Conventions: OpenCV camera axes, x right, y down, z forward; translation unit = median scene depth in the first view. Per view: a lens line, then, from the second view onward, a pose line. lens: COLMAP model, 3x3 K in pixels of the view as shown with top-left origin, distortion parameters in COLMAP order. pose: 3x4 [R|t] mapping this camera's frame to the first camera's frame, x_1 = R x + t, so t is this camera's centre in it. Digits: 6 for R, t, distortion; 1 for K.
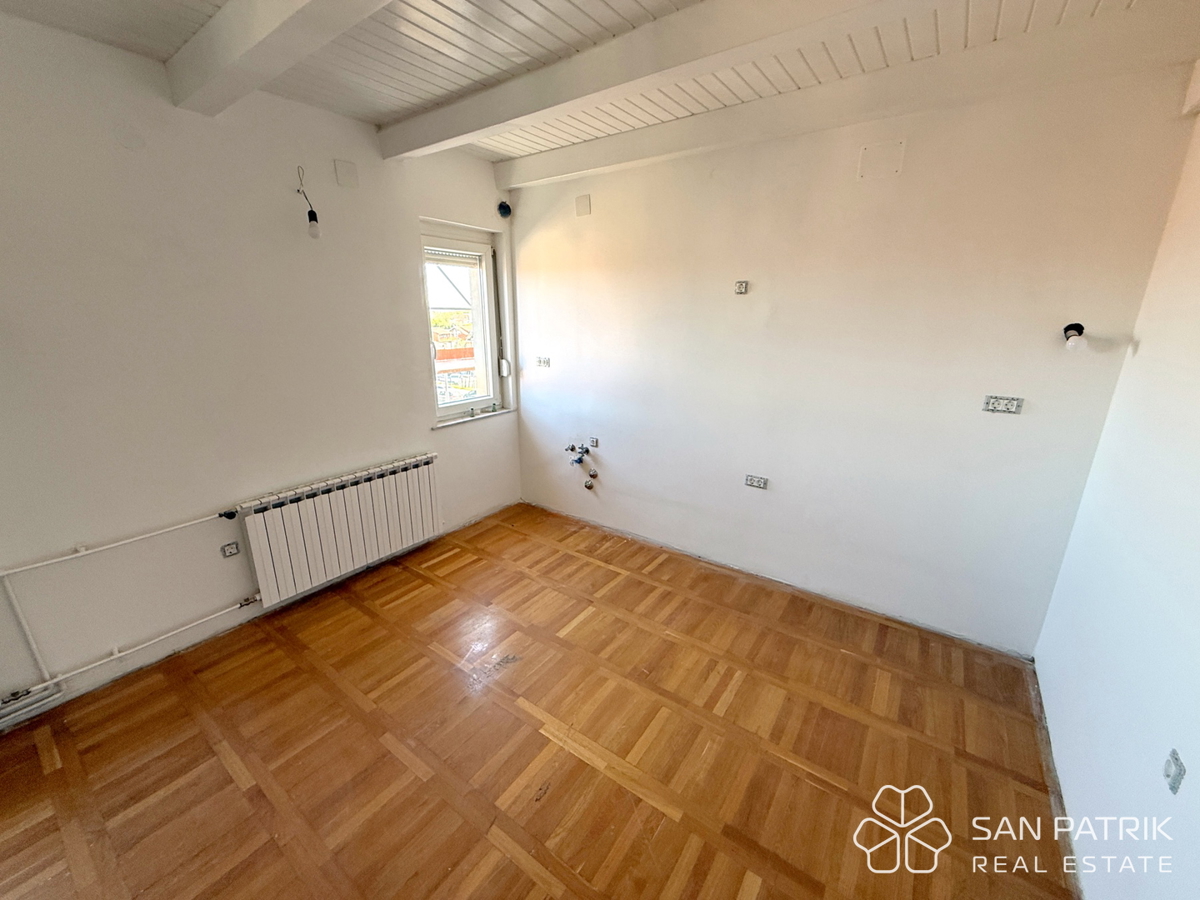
lens RADIAL K [[478.1, 0, 596.5], [0, 478.1, 448.4], [0, 0, 1]] dist [-0.000173, -0.000191]
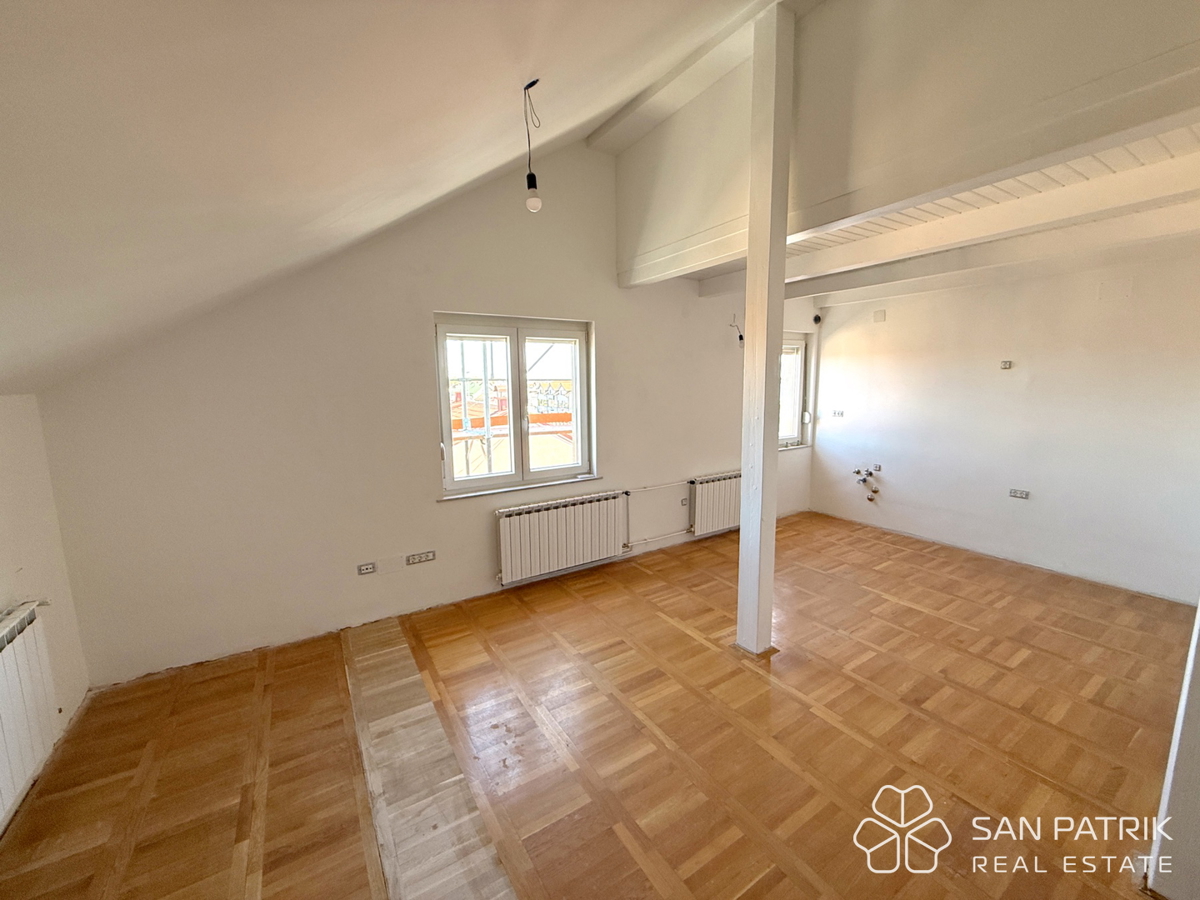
lens RADIAL K [[478.1, 0, 596.5], [0, 478.1, 448.4], [0, 0, 1]] dist [-0.000173, -0.000191]
pose [[0.927196, 0.038485, -0.372595, -0.286638], [-0.087771, 0.989337, -0.116228, 0.193135], [0.364149, 0.140469, 0.920687, -0.738739]]
